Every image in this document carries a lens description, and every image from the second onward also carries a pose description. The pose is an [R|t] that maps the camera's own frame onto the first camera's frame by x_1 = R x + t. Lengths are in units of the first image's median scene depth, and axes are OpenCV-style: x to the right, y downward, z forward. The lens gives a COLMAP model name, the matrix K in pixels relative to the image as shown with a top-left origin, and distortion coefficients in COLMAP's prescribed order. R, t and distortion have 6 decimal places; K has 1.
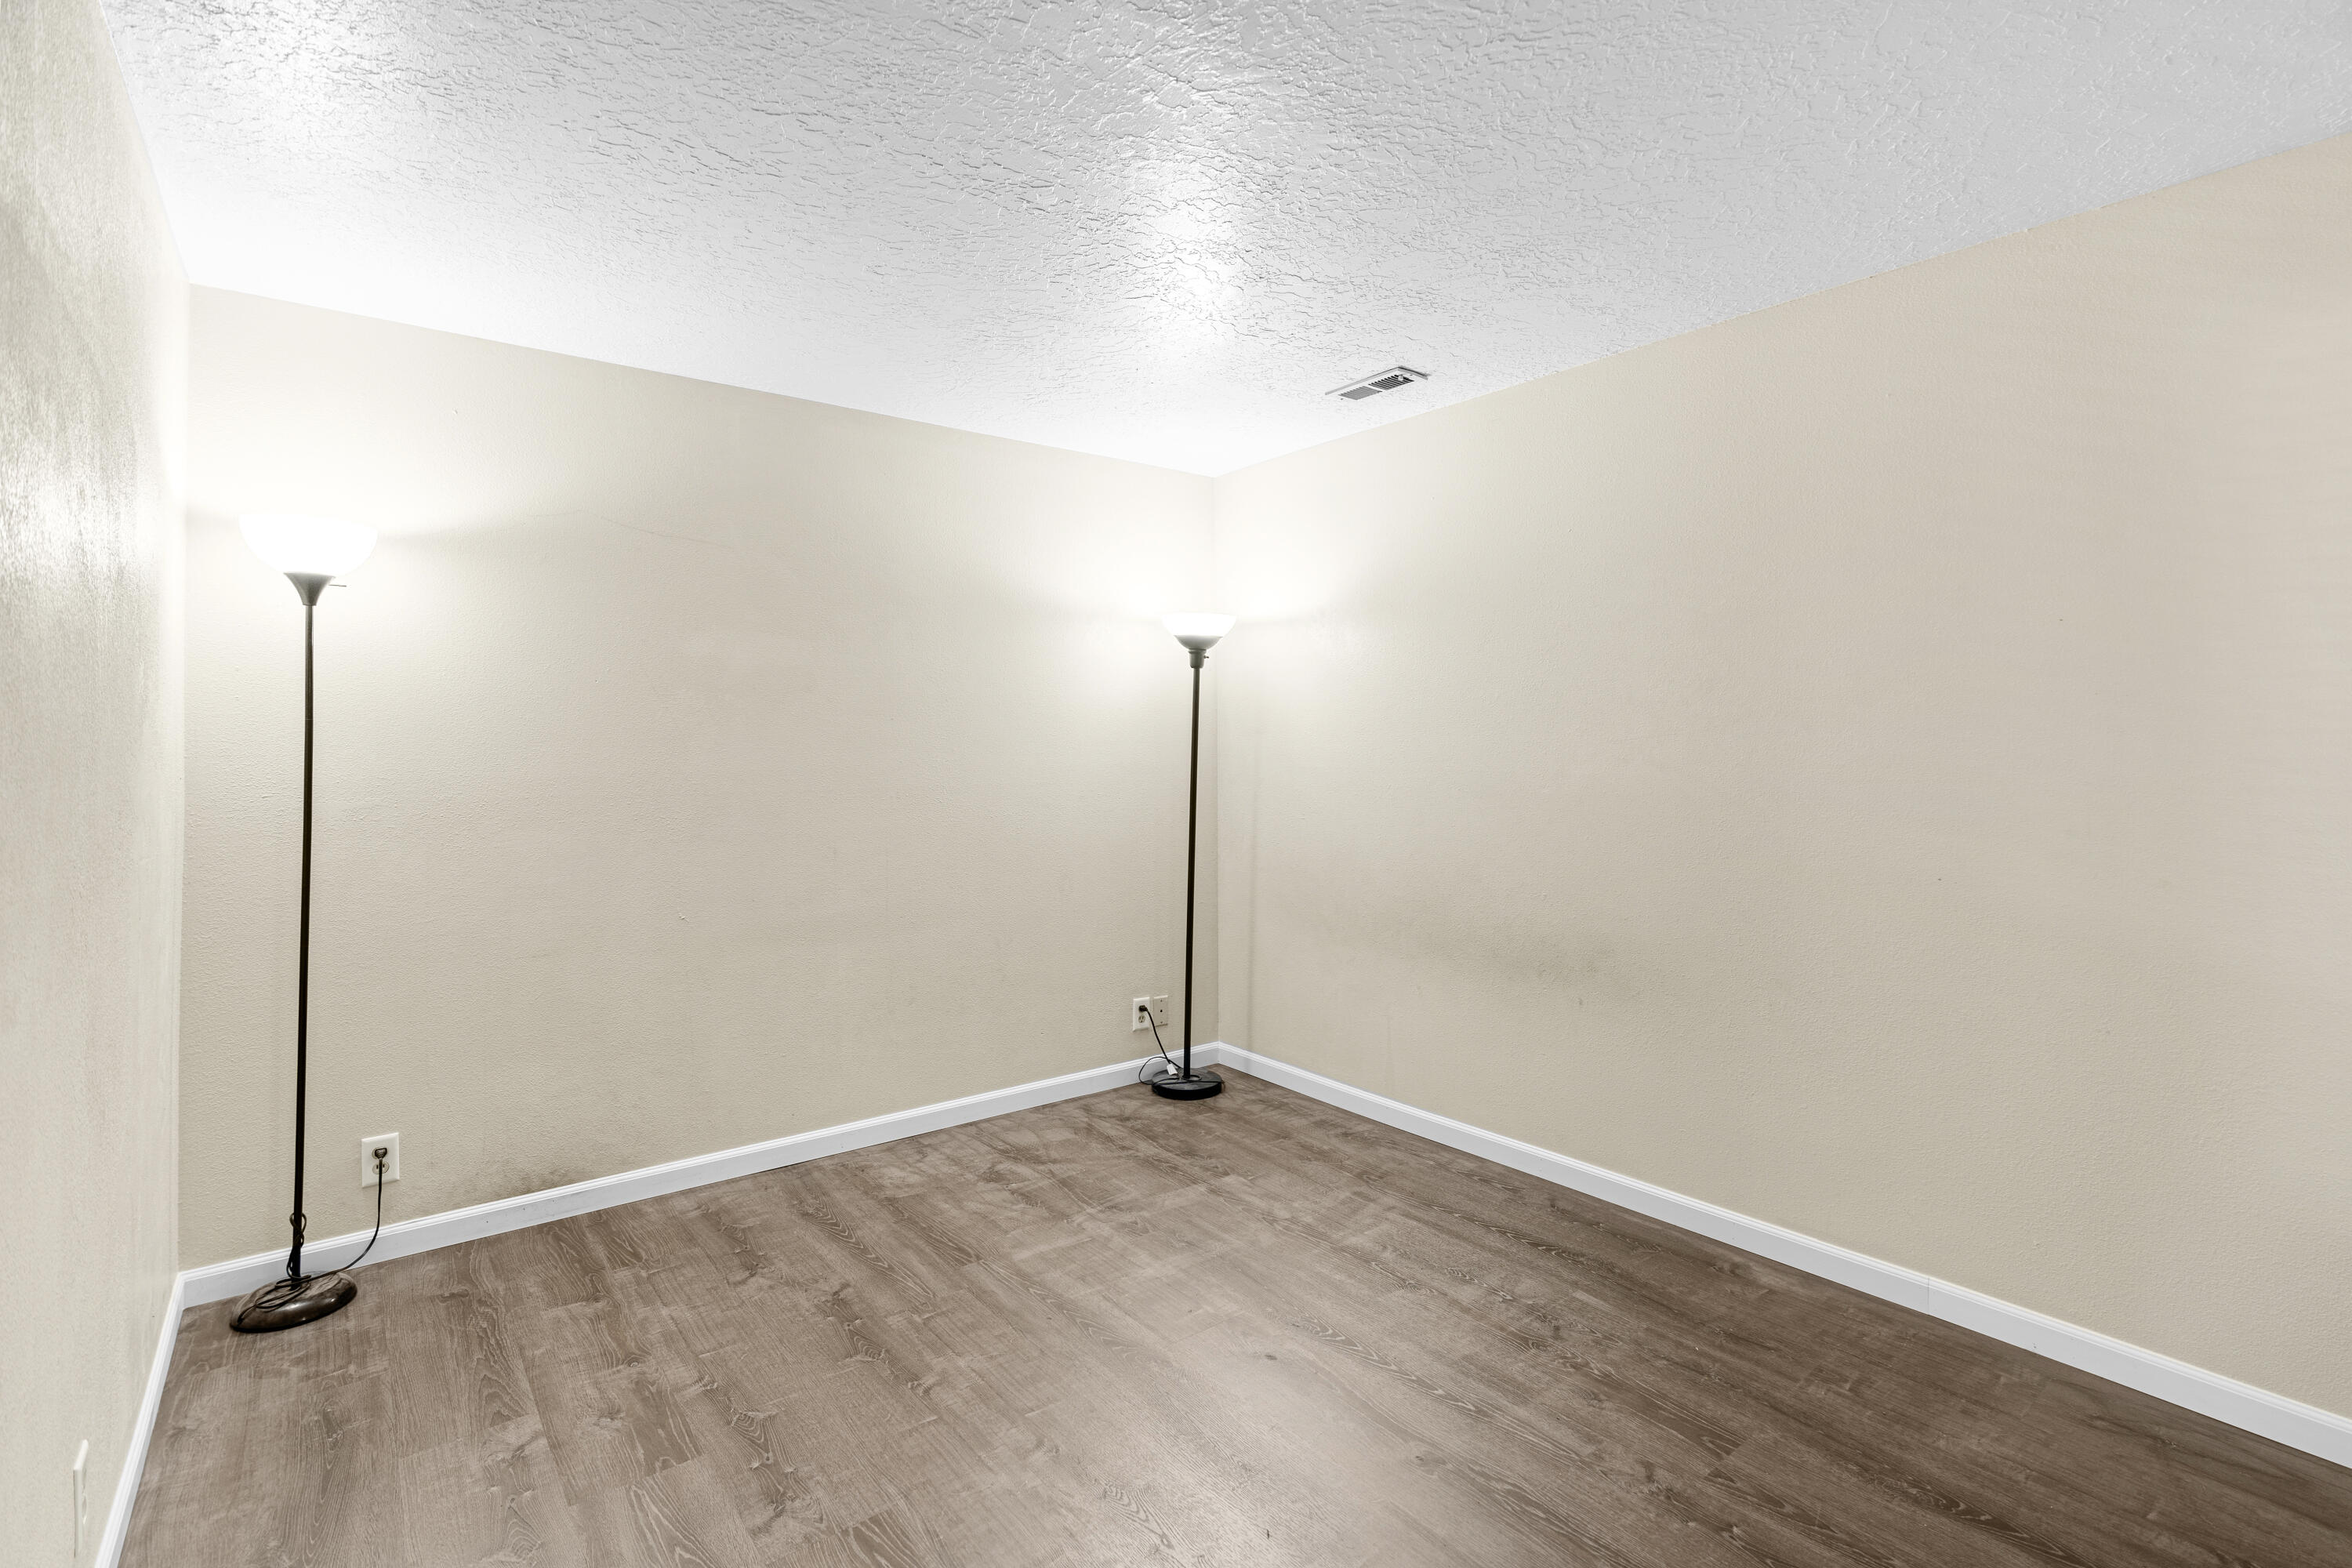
lens RADIAL K [[1080.7, 0, 1185.3], [0, 1080.7, 764.6], [0, 0, 1]] dist [-0.007142, 0.002120]
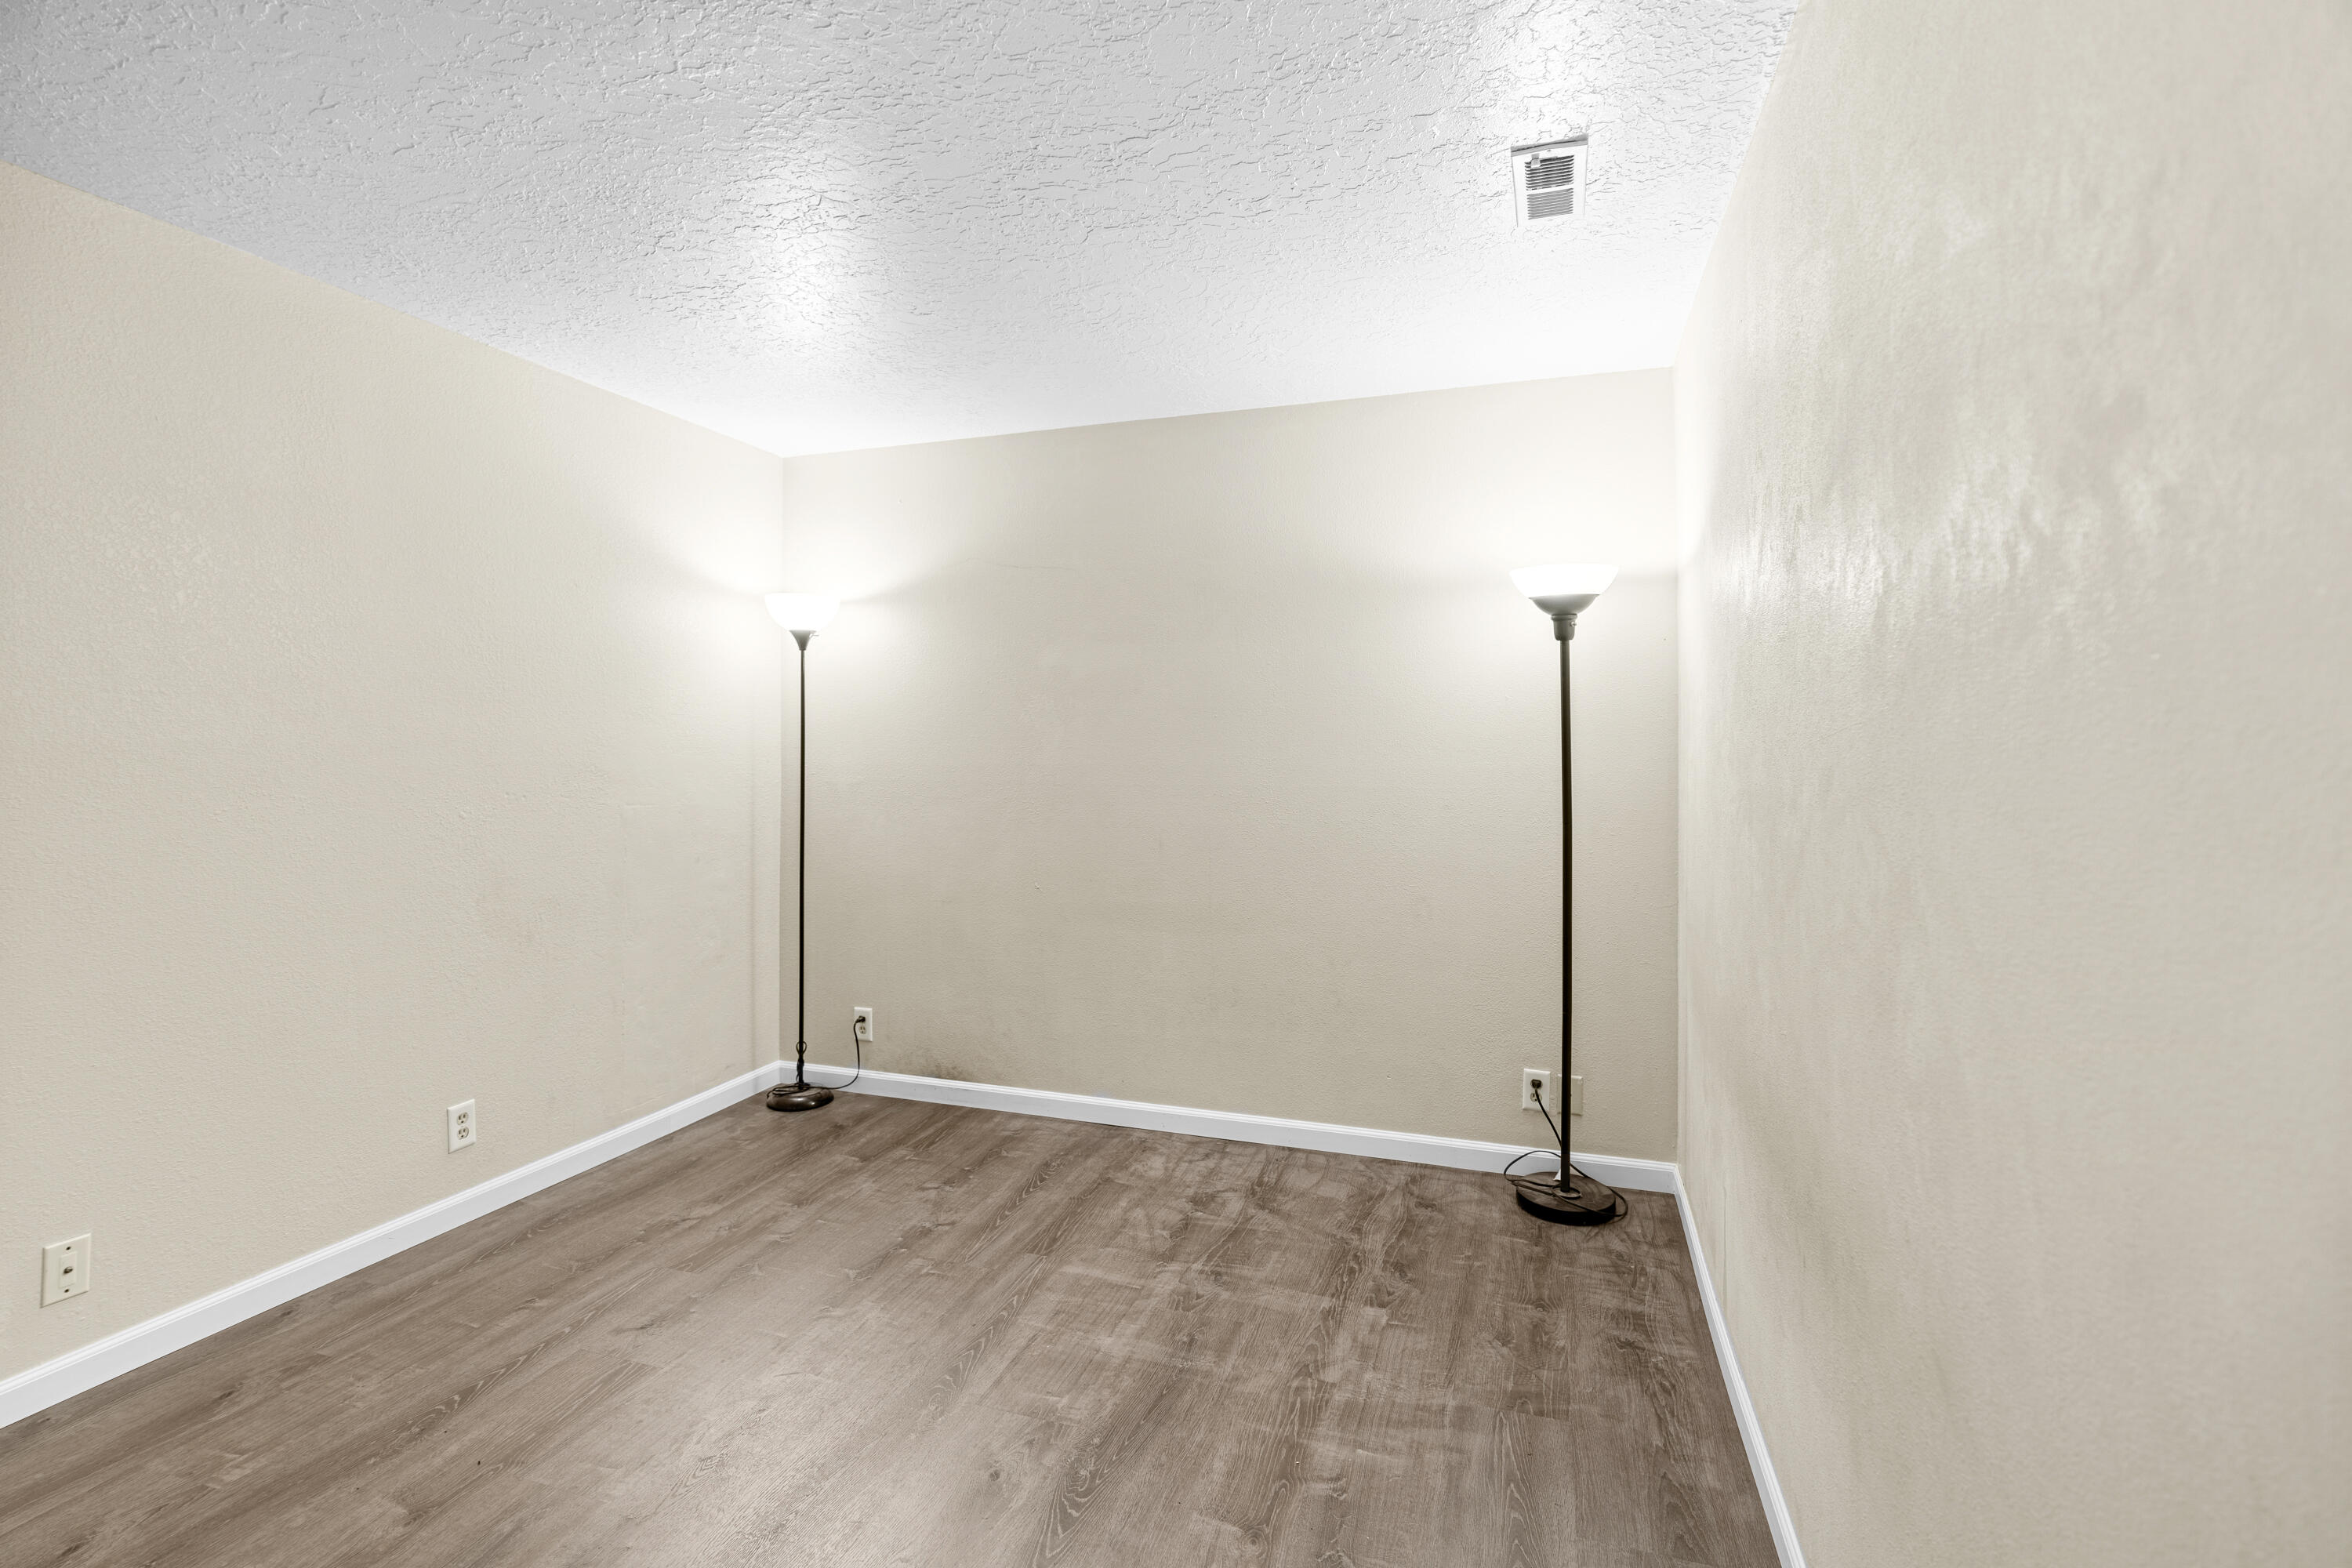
lens RADIAL K [[1080.7, 0, 1181.2], [0, 1080.7, 775.8], [0, 0, 1]] dist [-0.007142, 0.002120]
pose [[0.545721, 0.028436, -0.837484, 0.646709], [-0.017447, 0.999593, 0.022572, -0.011617], [0.837785, 0.002294, 0.545995, 0.507053]]
